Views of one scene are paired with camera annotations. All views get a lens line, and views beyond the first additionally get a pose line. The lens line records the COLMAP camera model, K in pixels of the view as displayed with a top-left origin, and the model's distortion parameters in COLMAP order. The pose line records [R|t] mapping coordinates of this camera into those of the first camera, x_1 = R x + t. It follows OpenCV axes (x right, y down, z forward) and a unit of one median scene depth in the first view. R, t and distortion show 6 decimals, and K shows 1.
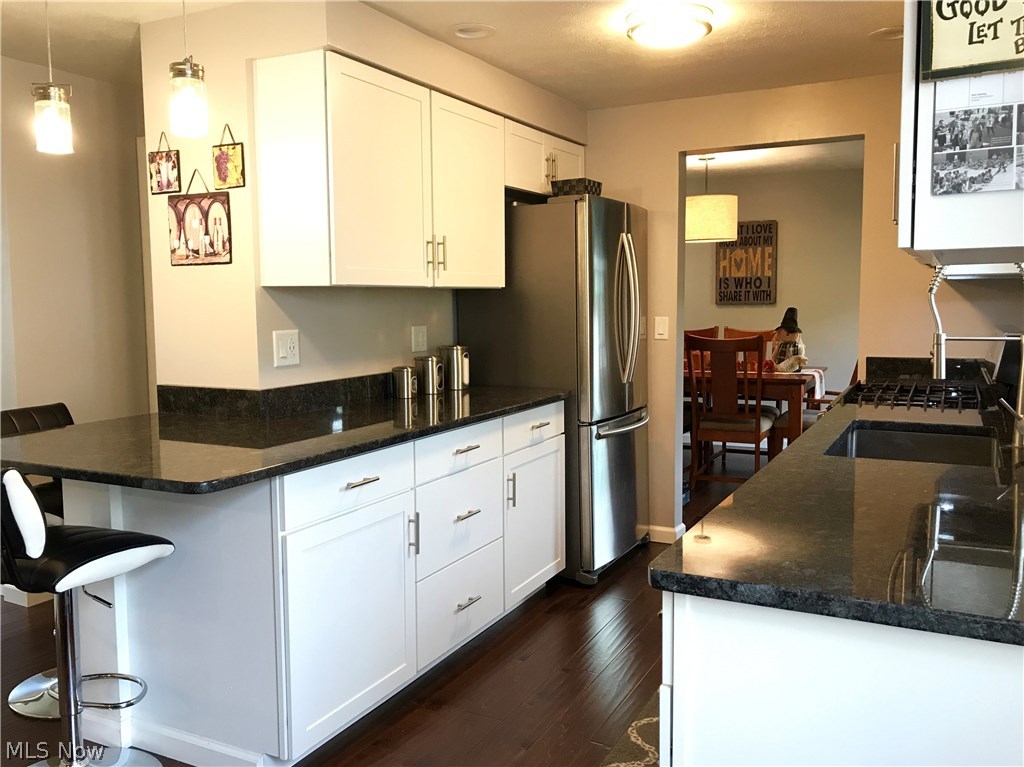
lens RADIAL K [[874.6, 0, 512.0], [0, 874.6, 383.5], [0, 0, 1]] dist [0.004787, -0.007238]
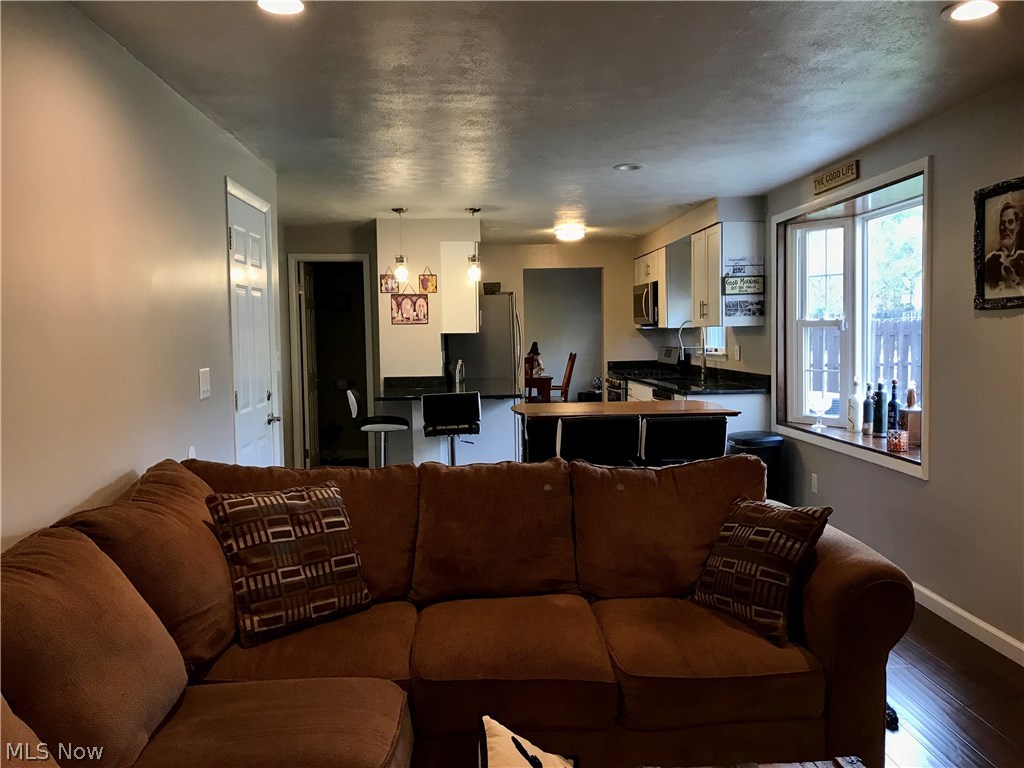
lens RADIAL K [[838.9, 0, 512.0], [0, 838.9, 384.0], [0, 0, 1]] dist [0.003424, -0.009966]
pose [[0.861753, -0.036400, 0.506020, -1.273062], [0.057965, 0.997955, -0.026929, 0.100915], [-0.504005, 0.052538, 0.862101, -1.070295]]
